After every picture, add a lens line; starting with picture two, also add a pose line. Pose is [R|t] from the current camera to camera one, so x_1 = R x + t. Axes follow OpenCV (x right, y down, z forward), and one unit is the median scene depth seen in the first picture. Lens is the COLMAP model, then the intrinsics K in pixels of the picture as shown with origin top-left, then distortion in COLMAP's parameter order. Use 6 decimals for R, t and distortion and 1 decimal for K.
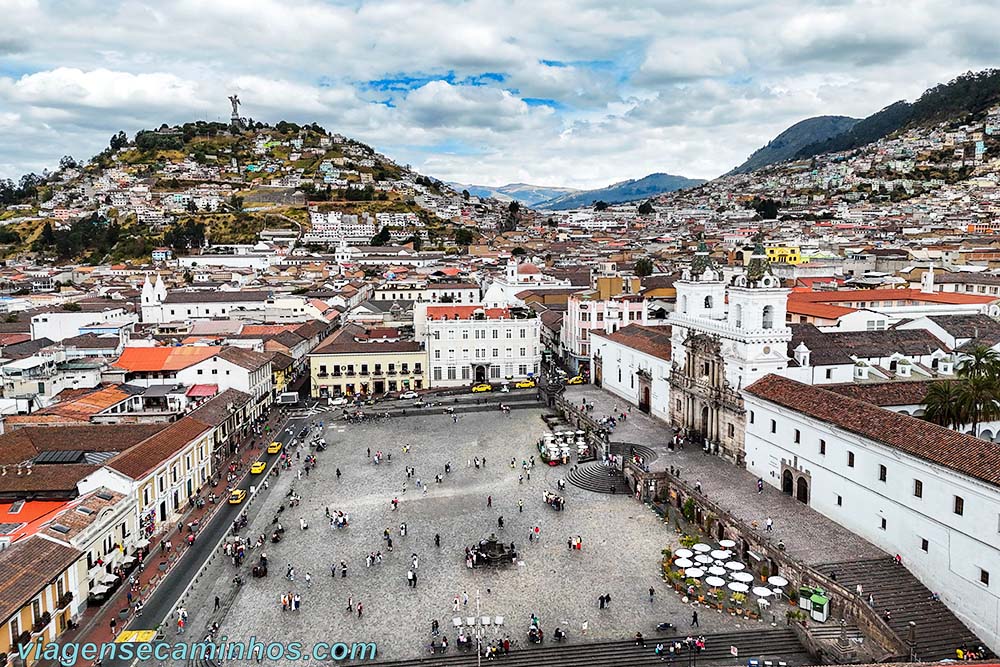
lens RADIAL K [[735.0, 0, 500.0], [0, 735.0, 333.5], [0, 0, 1]] dist [0.008089, 0.000626]
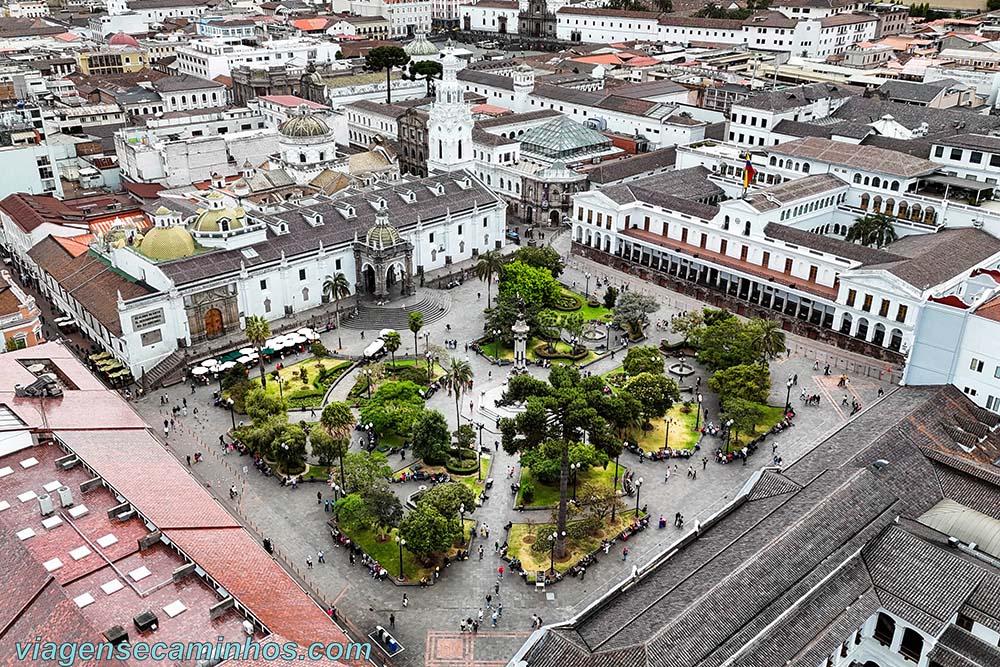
lens RADIAL K [[735.0, 0, 500.0], [0, 735.0, 333.5], [0, 0, 1]] dist [0.008089, 0.000626]
pose [[0.831462, -0.261312, 0.490292, -1.381176], [0.073289, 0.926361, 0.369437, 0.125375], [-0.550726, -0.271240, 0.789385, -1.377024]]
